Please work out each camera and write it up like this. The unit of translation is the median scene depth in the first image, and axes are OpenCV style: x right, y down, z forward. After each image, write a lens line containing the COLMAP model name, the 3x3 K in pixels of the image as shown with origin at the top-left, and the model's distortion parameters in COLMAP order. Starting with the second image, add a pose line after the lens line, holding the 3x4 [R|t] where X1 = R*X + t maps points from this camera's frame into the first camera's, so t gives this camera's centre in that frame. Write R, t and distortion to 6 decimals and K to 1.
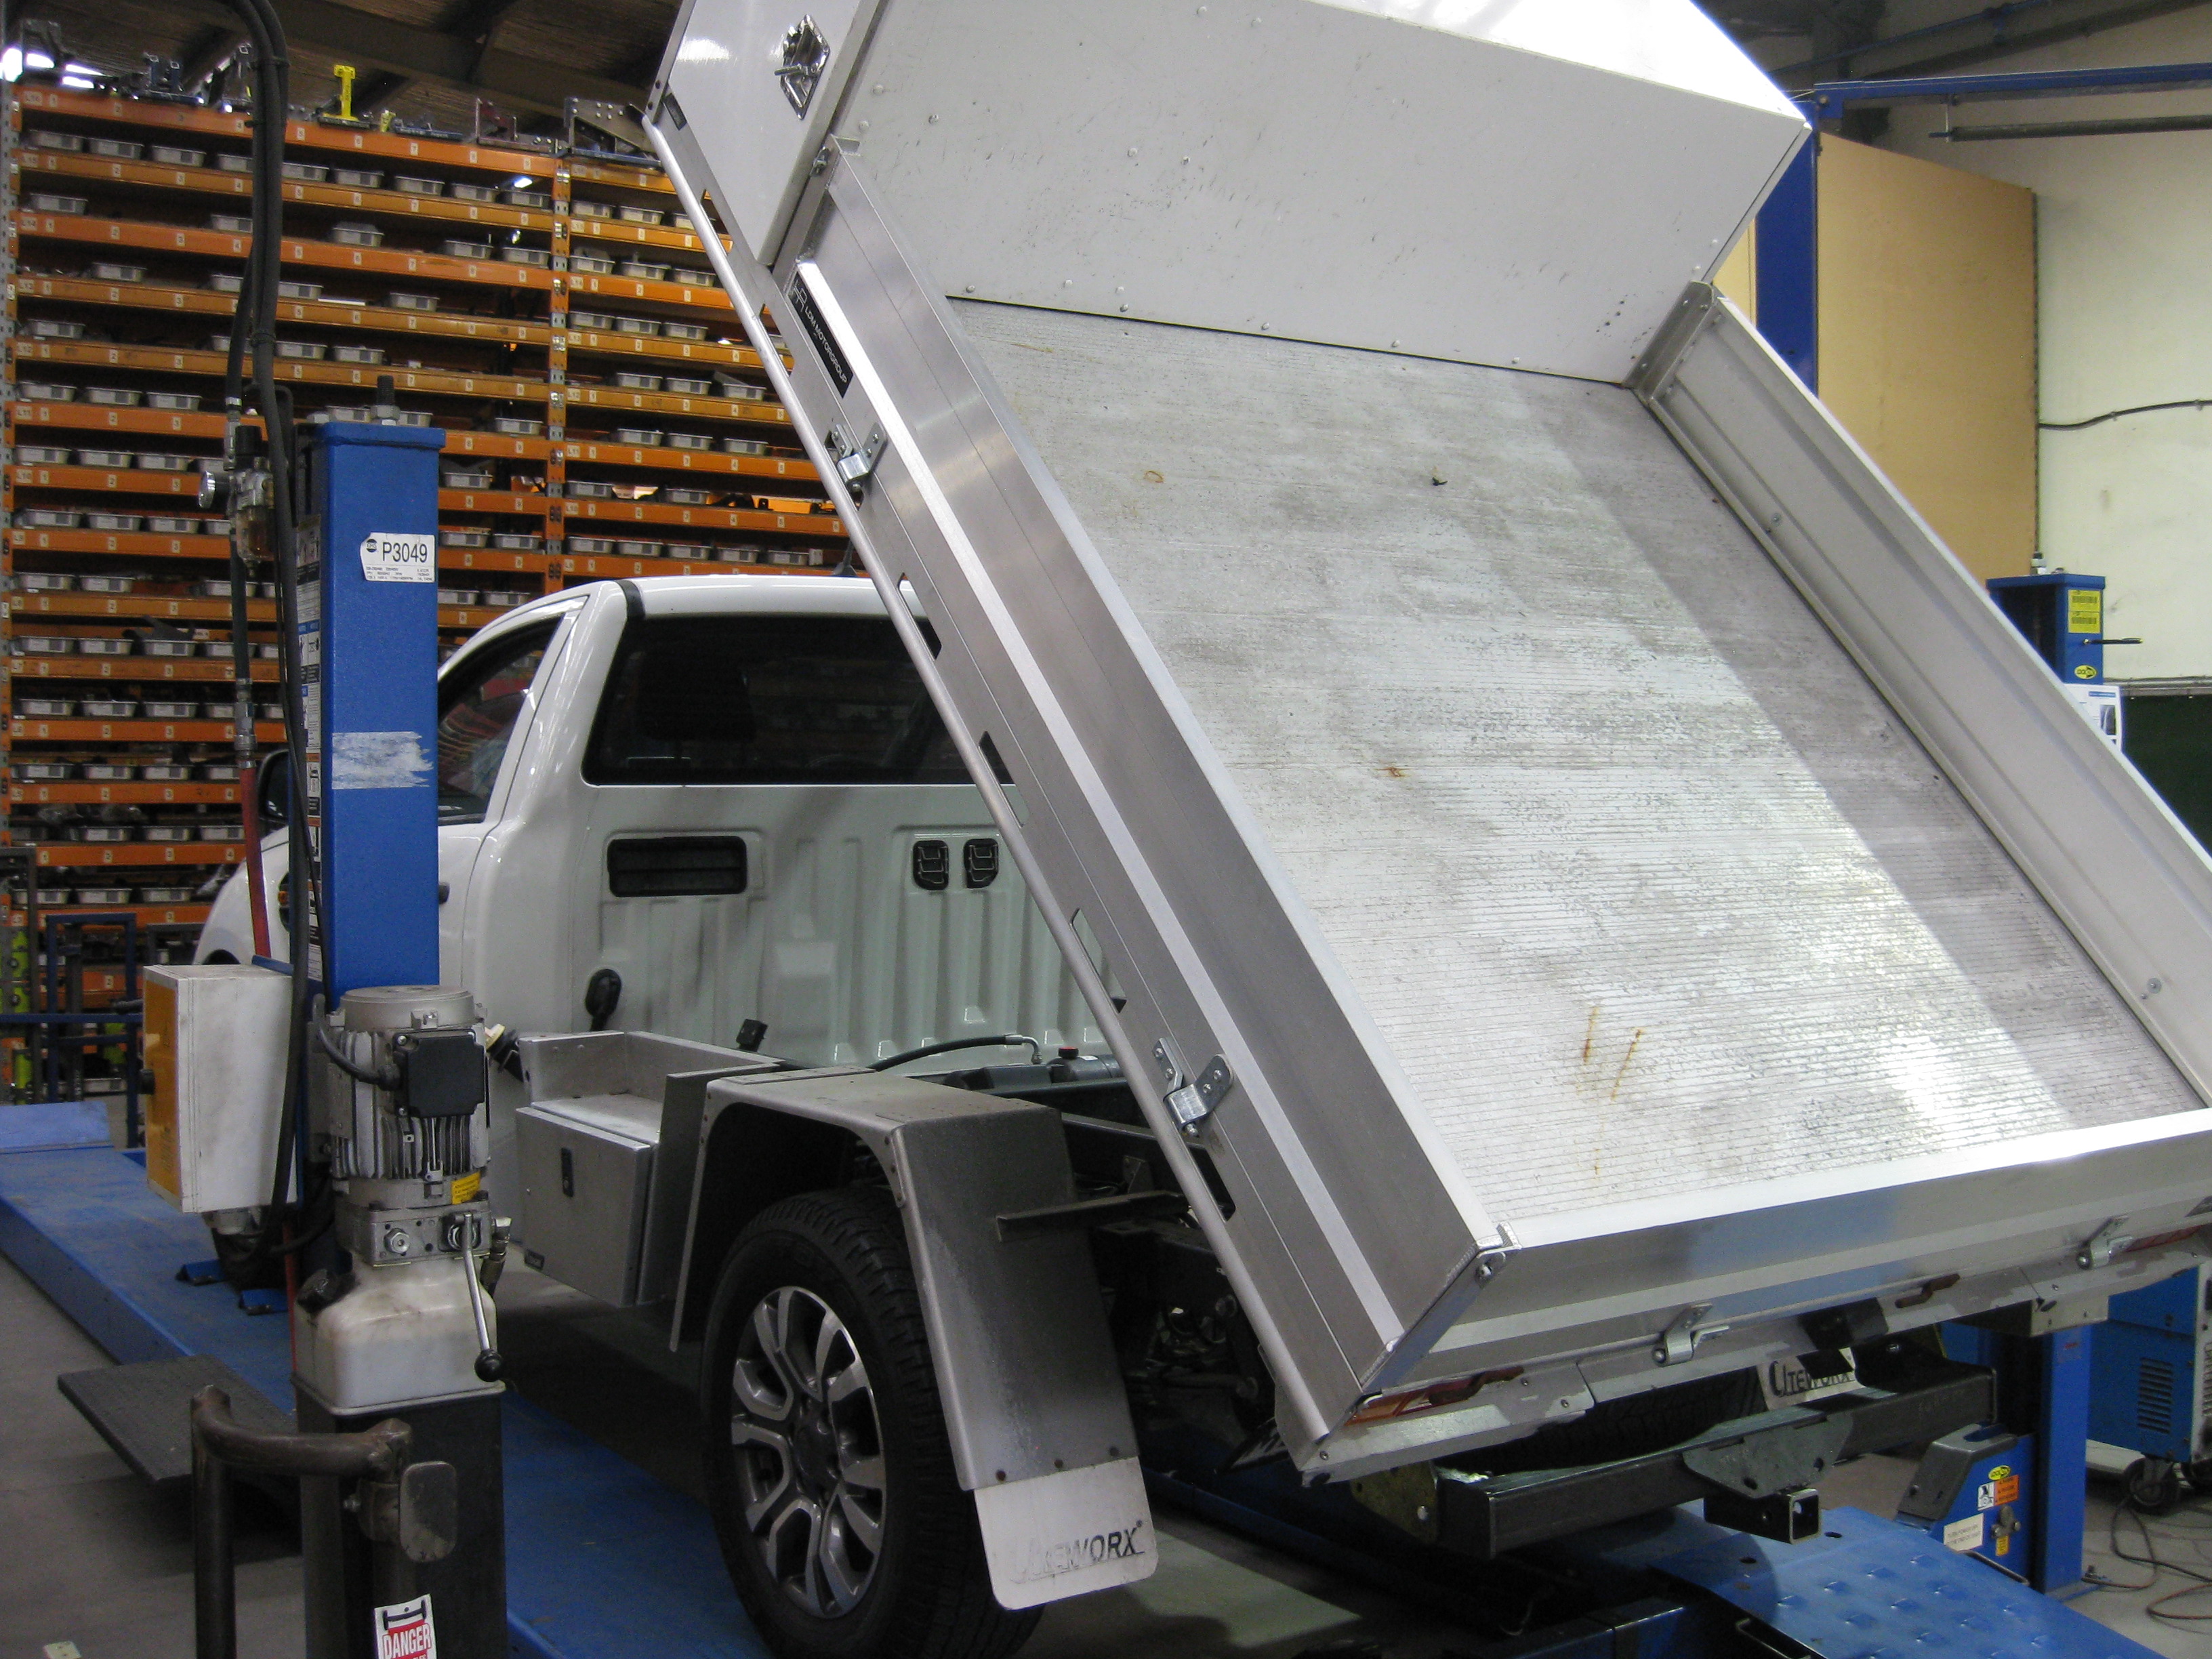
lens RADIAL K [[2418.5, 0, 1104.1], [0, 2418.5, 839.8], [0, 0, 1]] dist [-0.119500, 0.000000]
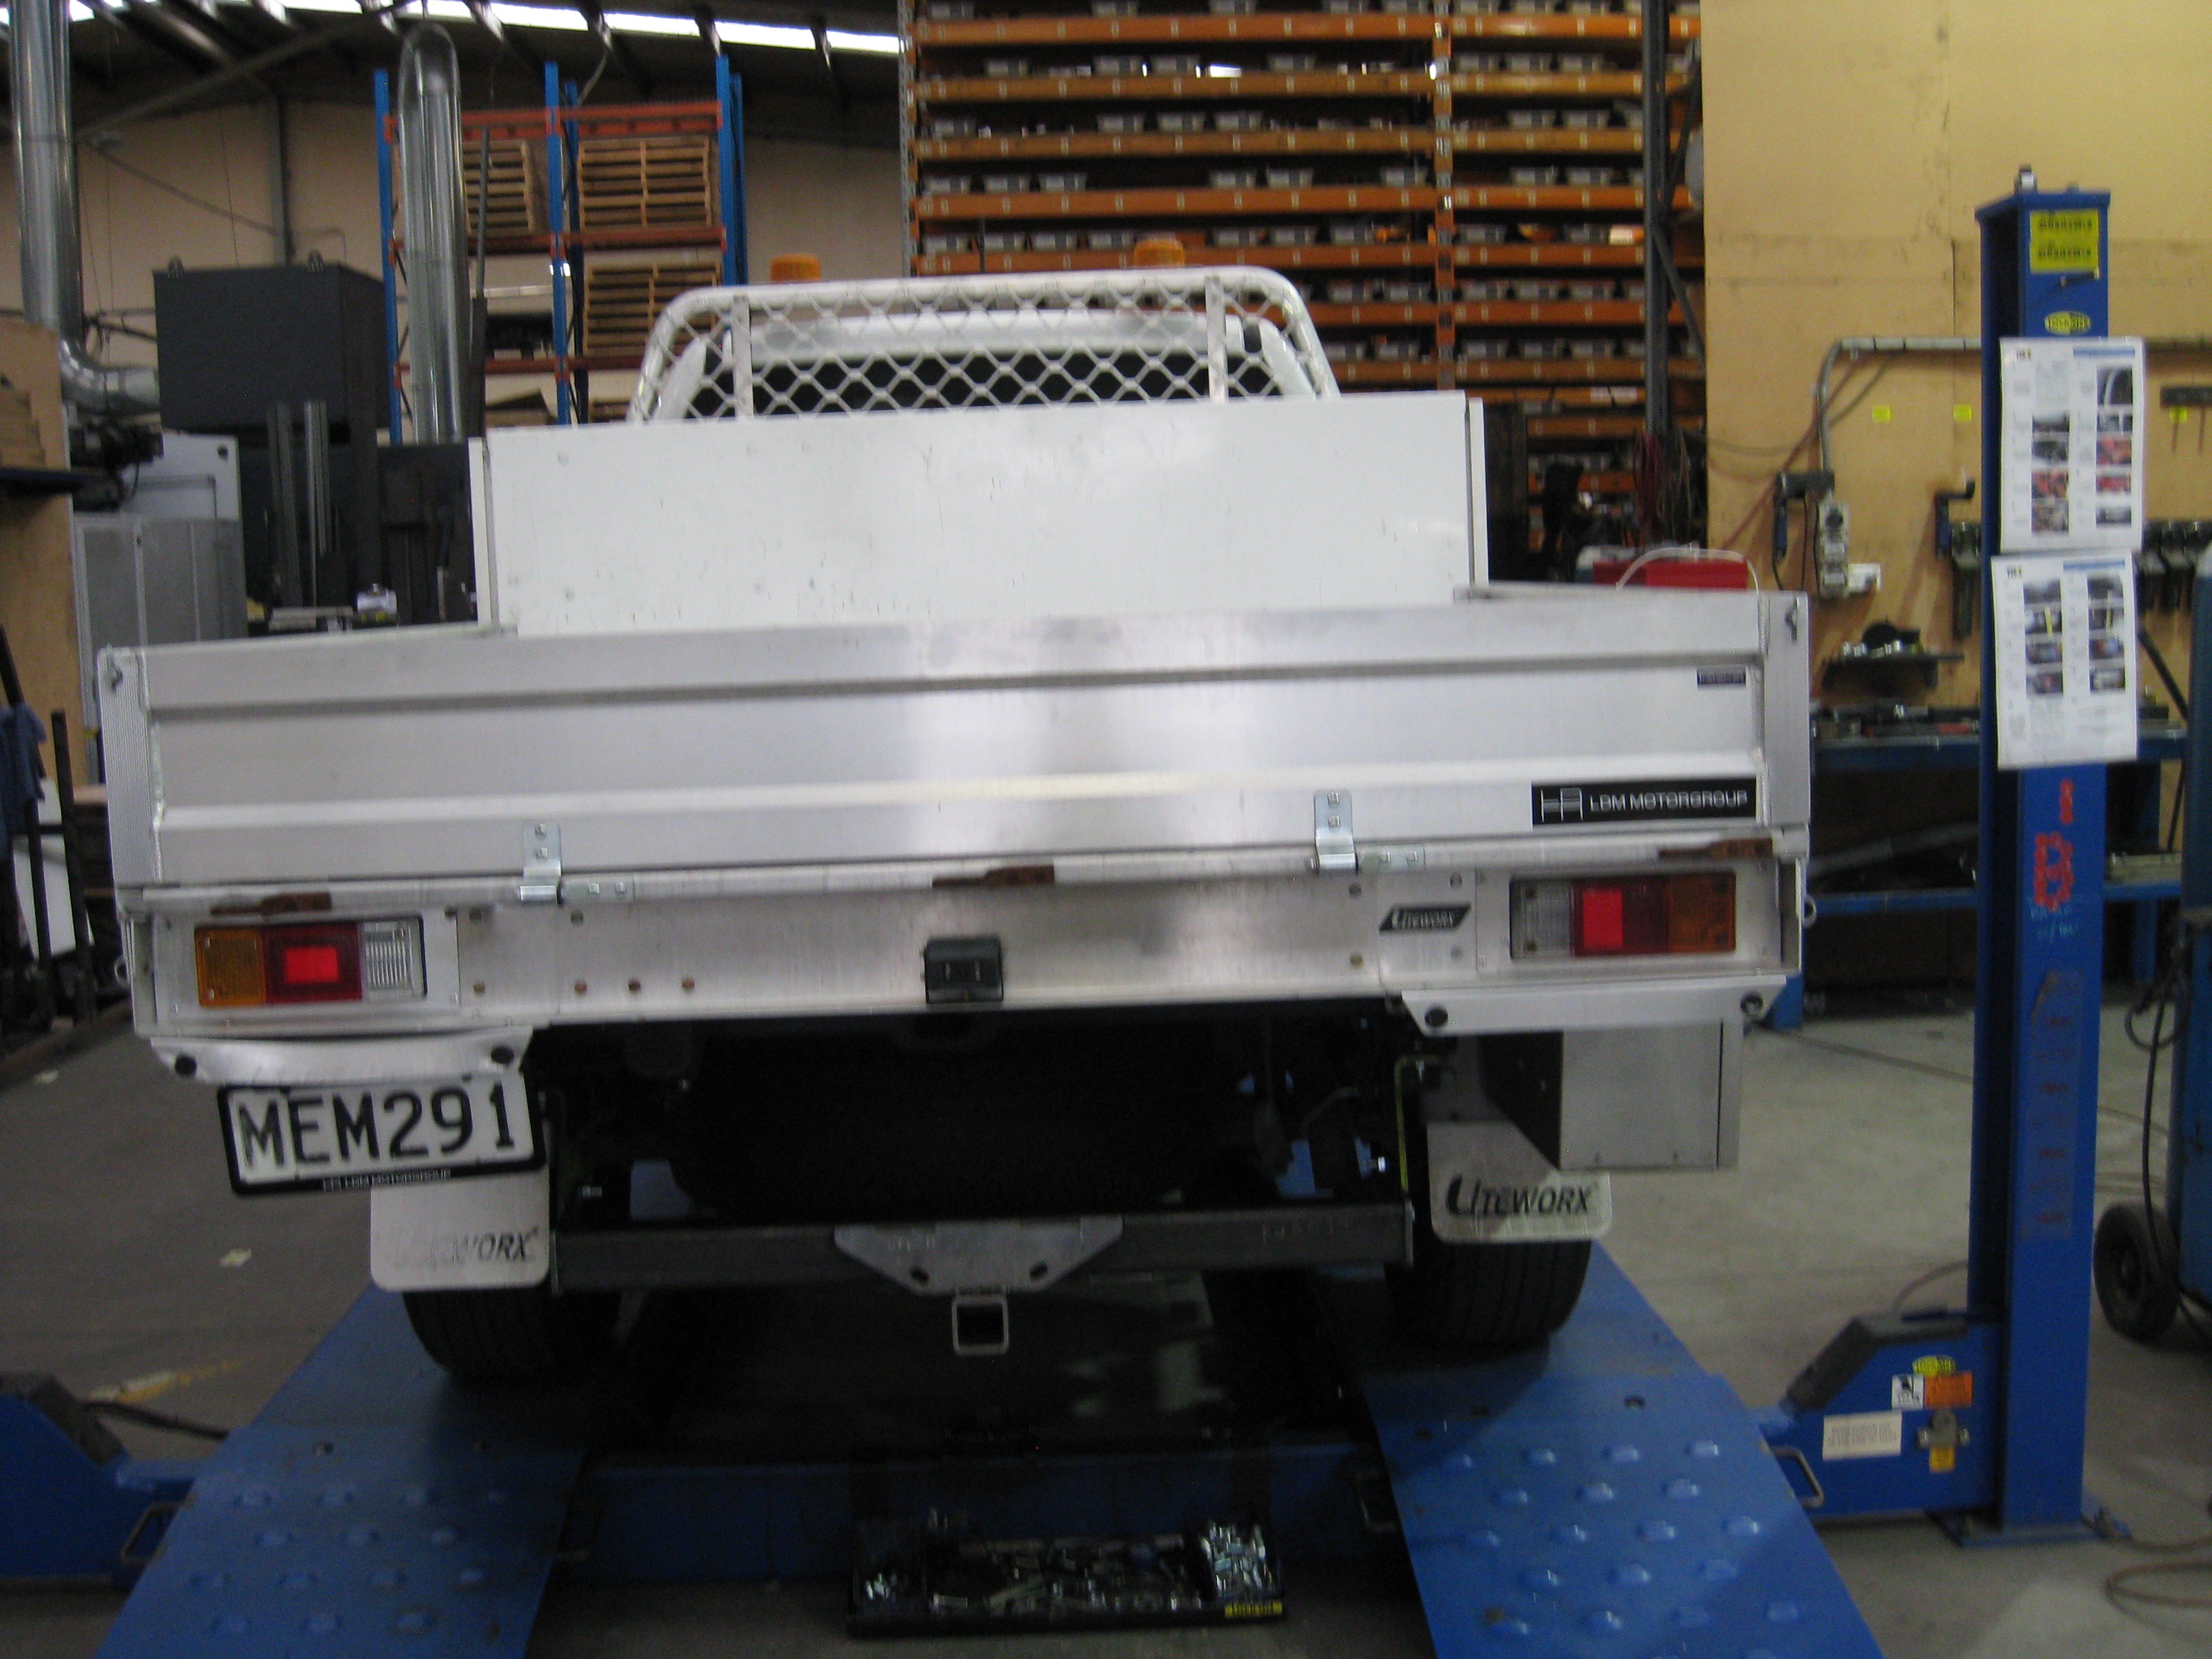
lens RADIAL K [[2418.5, 0, 1113.2], [0, 2418.5, 812.4], [0, 0, 1]] dist [-0.119500, 0.000000]
pose [[0.841380, 0.035722, -0.539261, 0.222172], [0.011969, 0.996337, 0.084675, 0.006196], [0.540311, -0.077699, 0.837871, 0.081444]]
